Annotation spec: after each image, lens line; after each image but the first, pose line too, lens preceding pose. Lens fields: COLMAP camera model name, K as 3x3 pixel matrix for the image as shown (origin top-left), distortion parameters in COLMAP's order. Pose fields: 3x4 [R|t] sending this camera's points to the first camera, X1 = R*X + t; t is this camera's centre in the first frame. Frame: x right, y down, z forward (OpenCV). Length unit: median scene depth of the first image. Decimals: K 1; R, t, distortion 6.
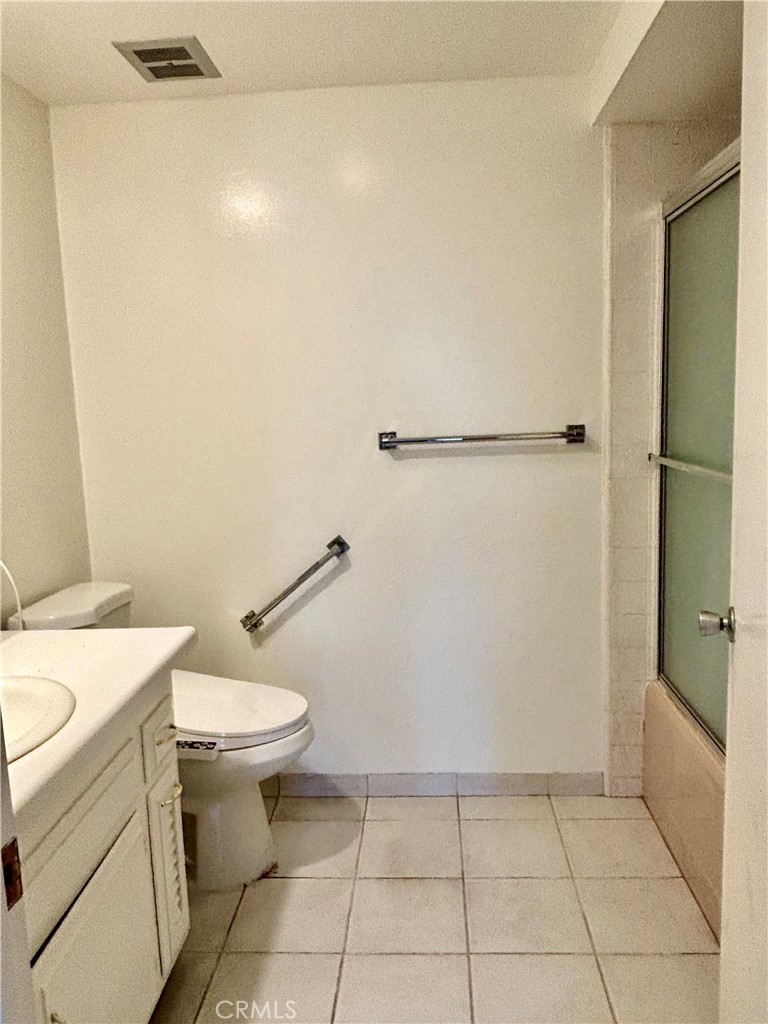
lens RADIAL K [[777.6, 0, 386.8], [0, 777.6, 510.7], [0, 0, 1]] dist [0.050671, -0.051094]
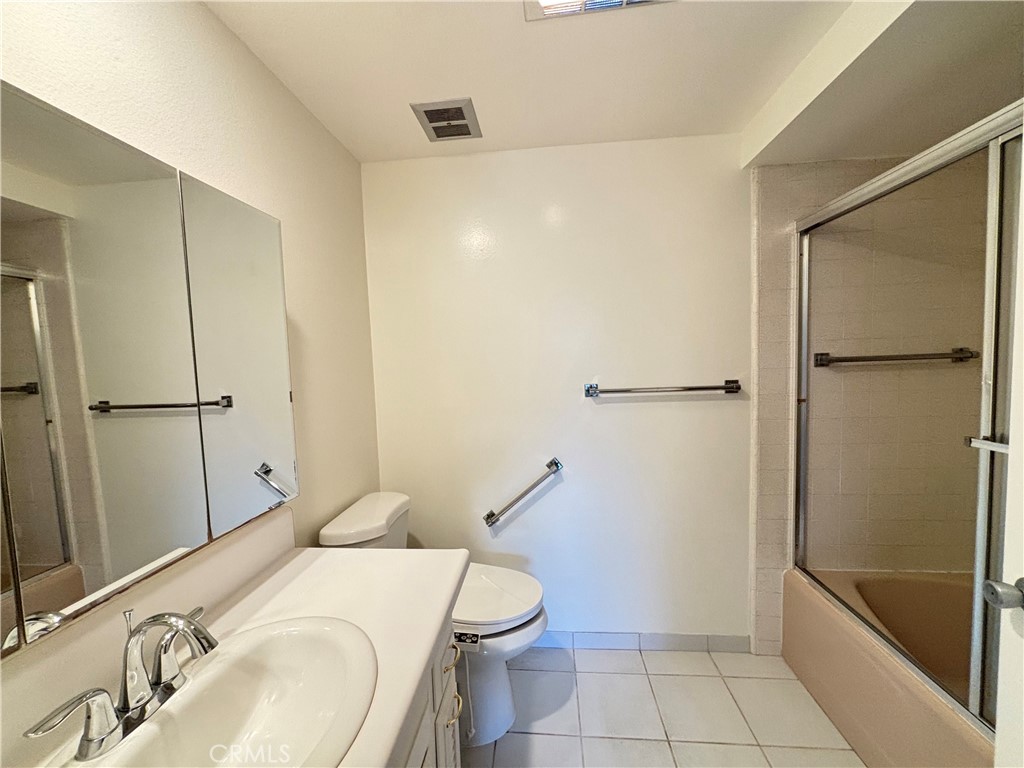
lens RADIAL K [[412.3, 0, 509.0], [0, 412.3, 387.6], [0, 0, 1]] dist [0.000666, -0.001024]
pose [[0.999306, 0.003612, -0.037066, -0.122313], [-0.005918, 0.998040, -0.062298, -0.049811], [0.036768, 0.062474, 0.997369, 0.265231]]
